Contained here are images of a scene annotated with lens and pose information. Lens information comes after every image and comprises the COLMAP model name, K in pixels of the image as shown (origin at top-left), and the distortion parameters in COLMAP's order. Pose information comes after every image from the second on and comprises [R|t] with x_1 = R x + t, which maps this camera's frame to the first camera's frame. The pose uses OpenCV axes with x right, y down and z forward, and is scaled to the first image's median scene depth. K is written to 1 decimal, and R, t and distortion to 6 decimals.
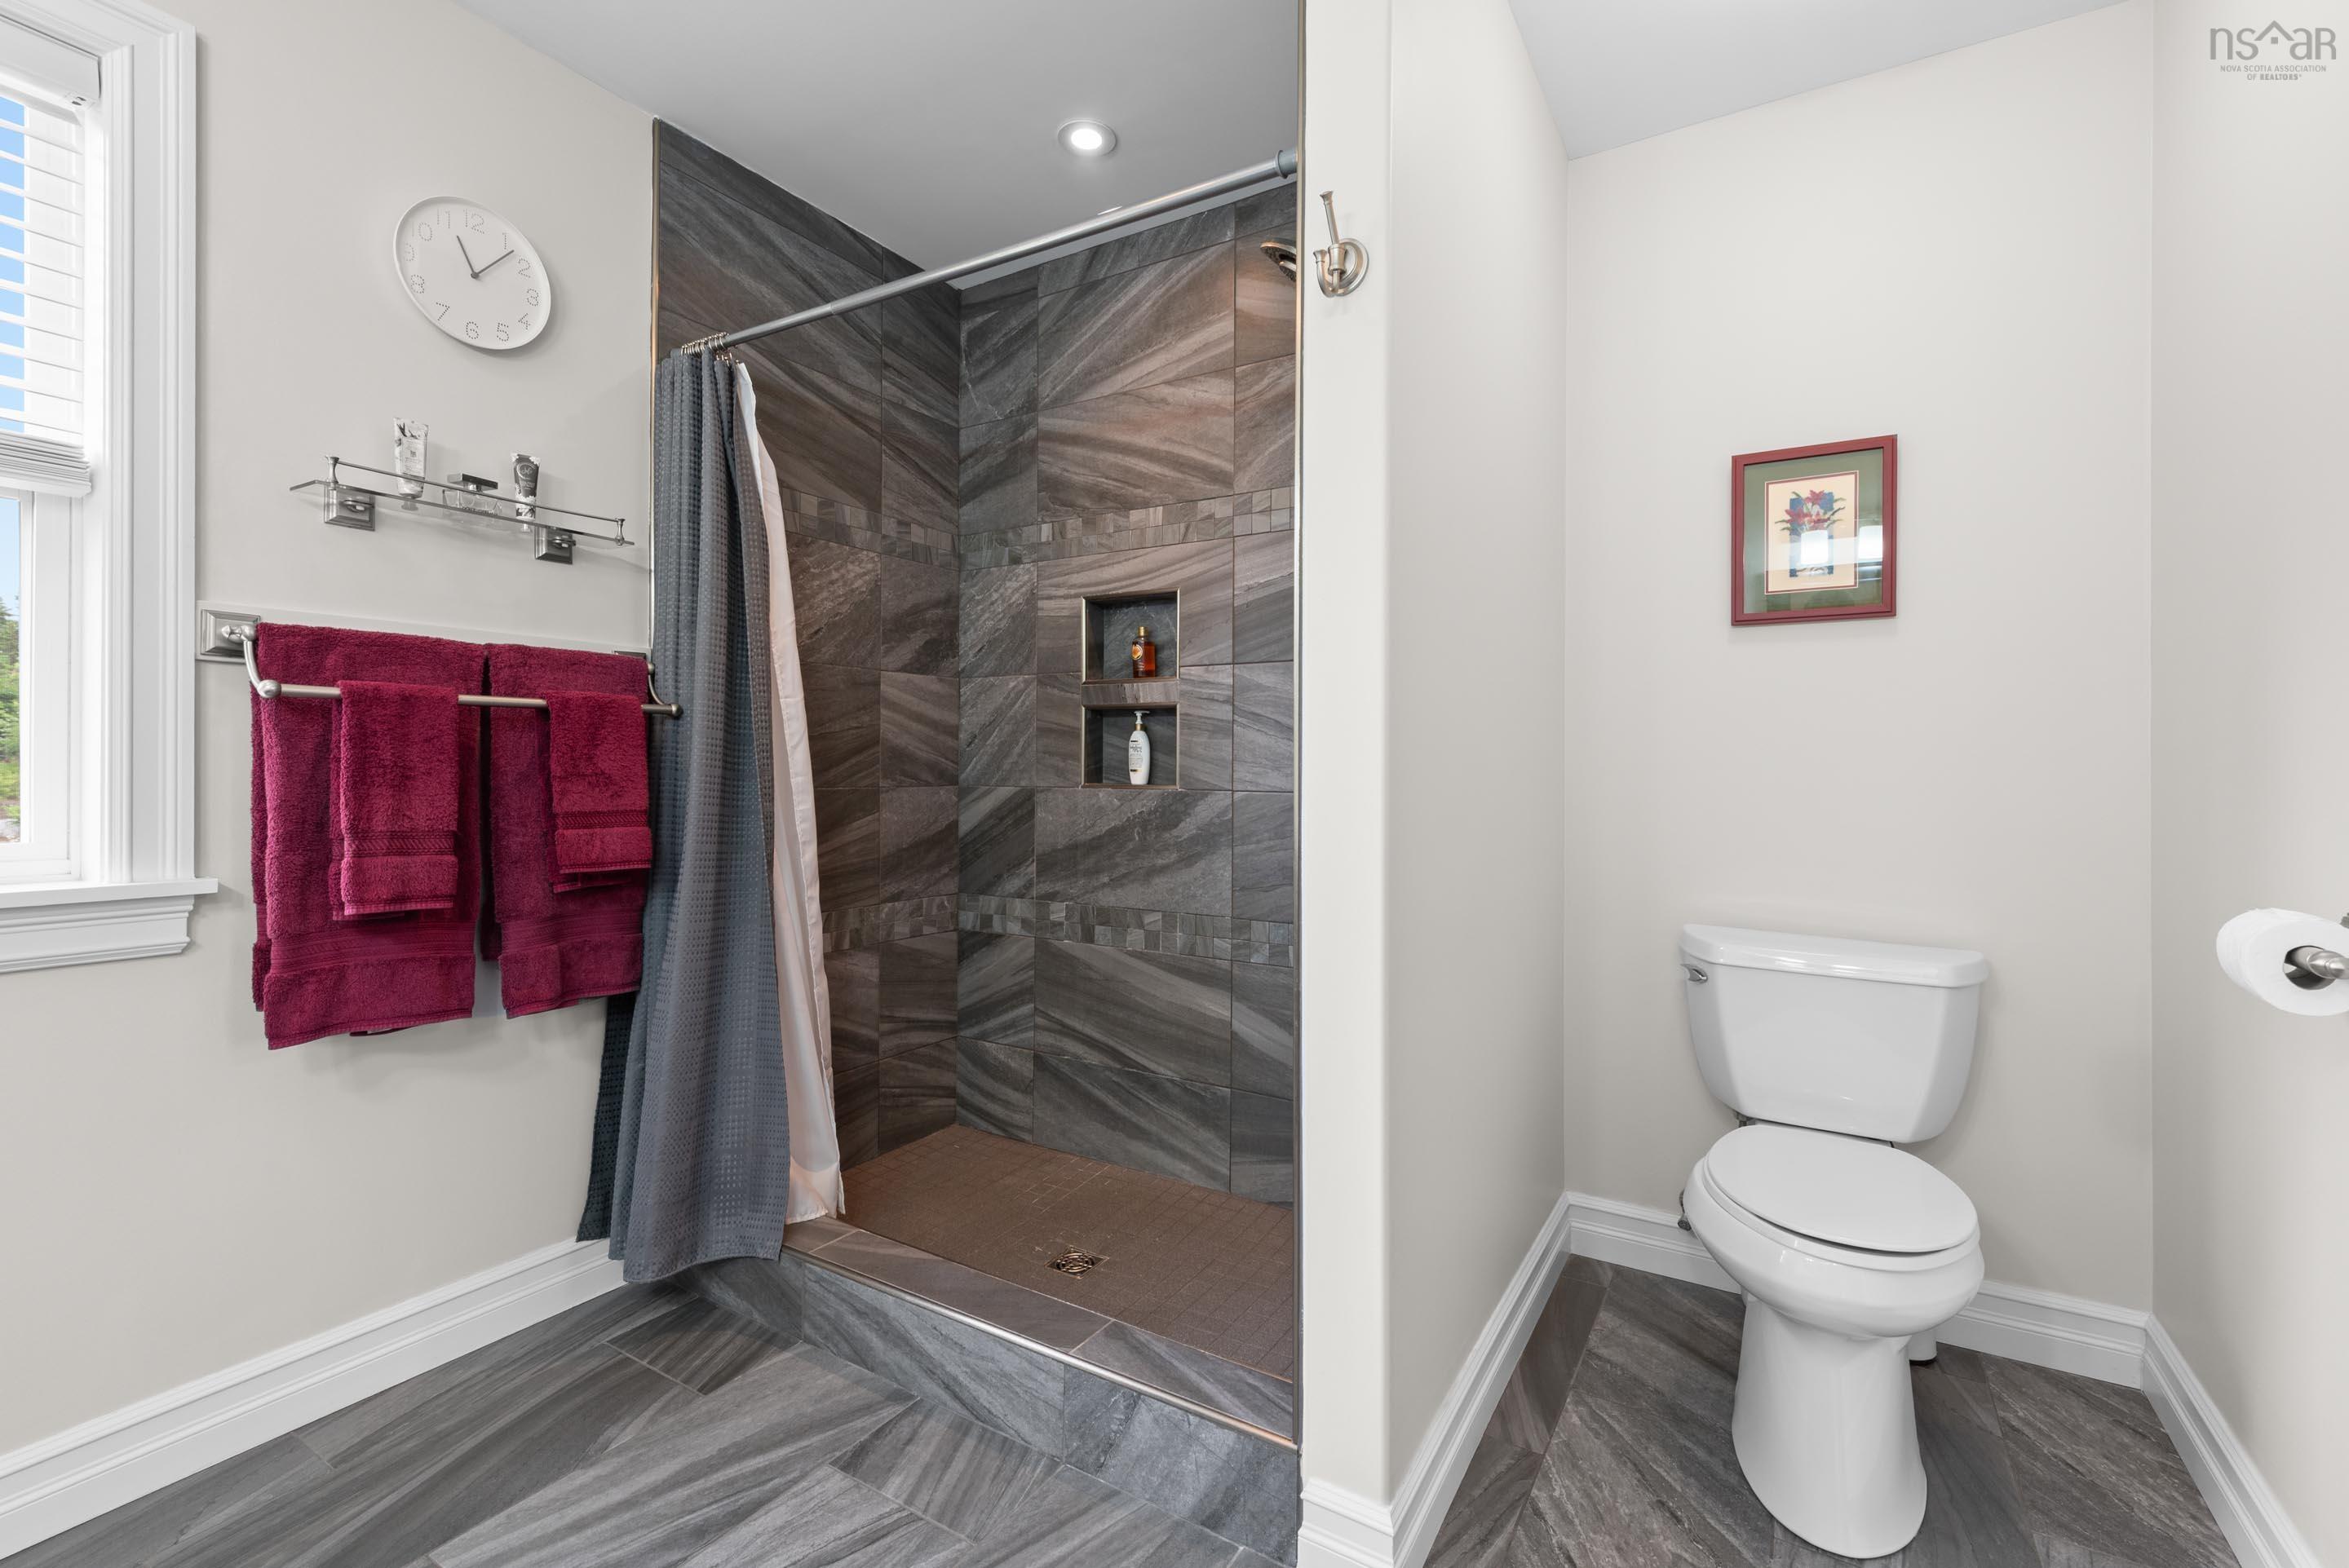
lens RADIAL K [[1052.1, 0, 1169.7], [0, 1052.1, 765.4], [0, 0, 1]] dist [0.011786, 0.000424]
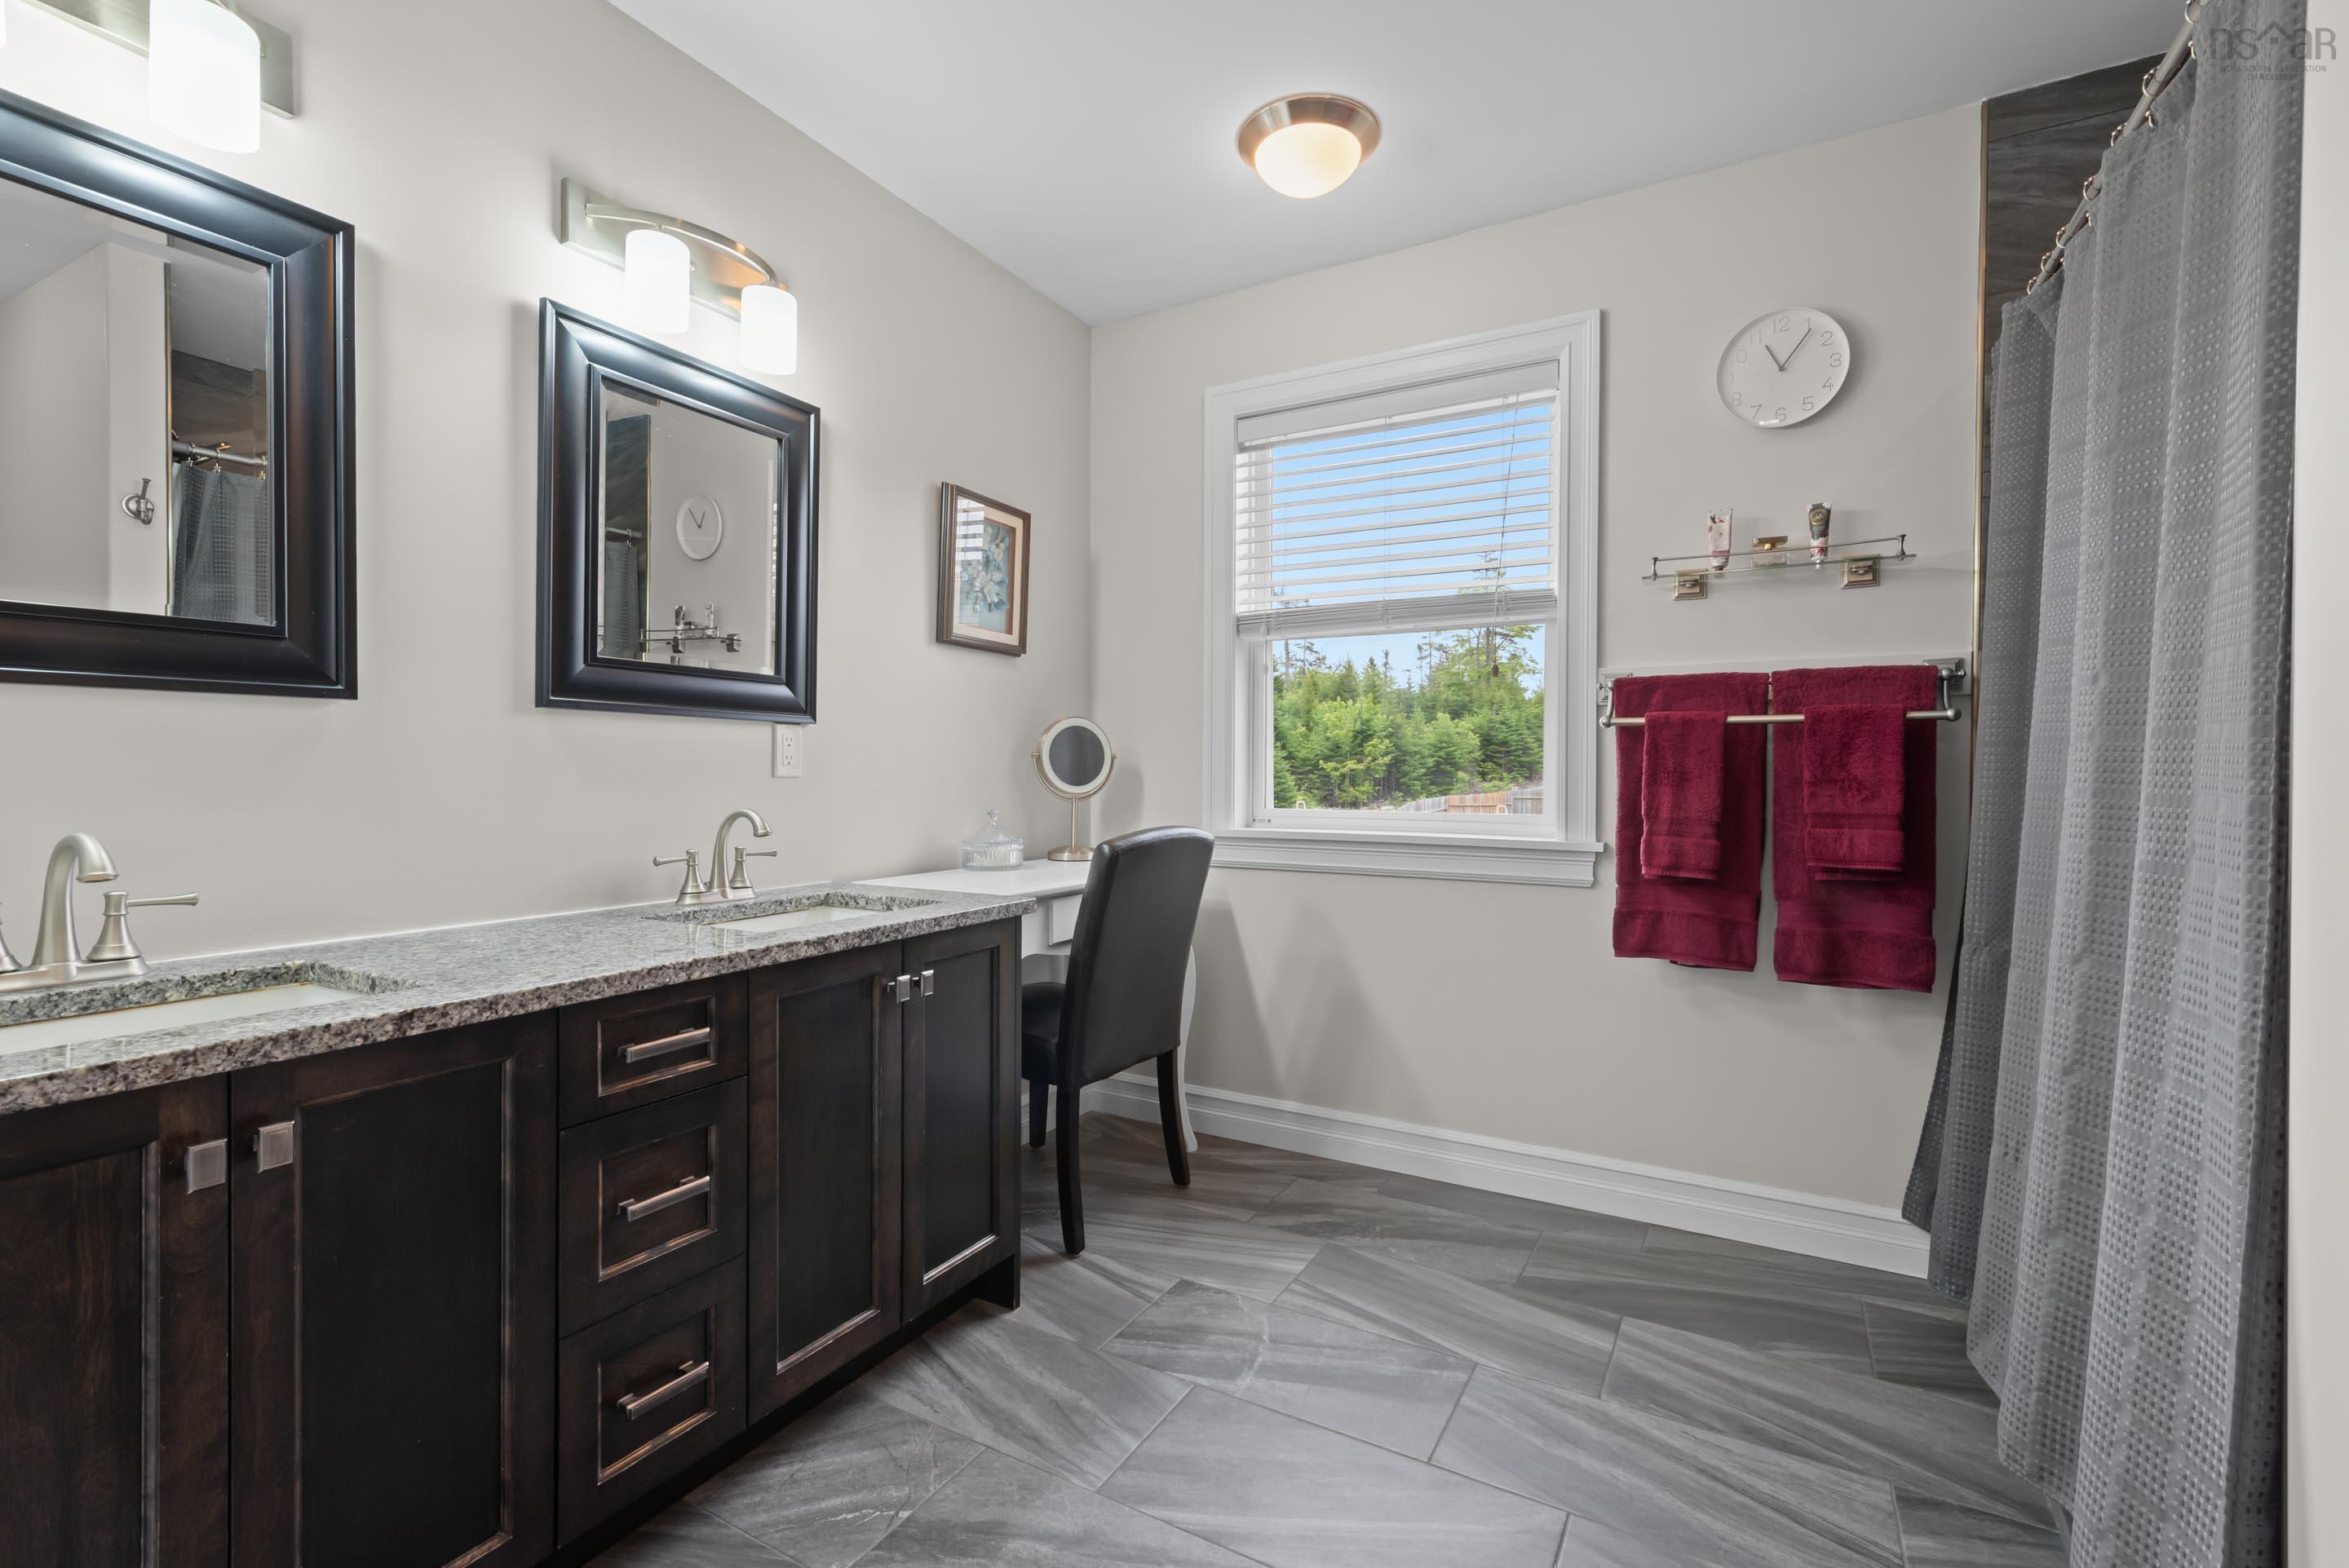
lens RADIAL K [[1052.1, 0, 1166.4], [0, 1052.1, 792.4], [0, 0, 1]] dist [0.011786, 0.000424]
pose [[0.019269, 0.017412, -0.999663, 0.604235], [-0.002486, 0.999846, 0.017367, 0.005273], [0.999811, 0.002151, 0.019309, 0.295151]]
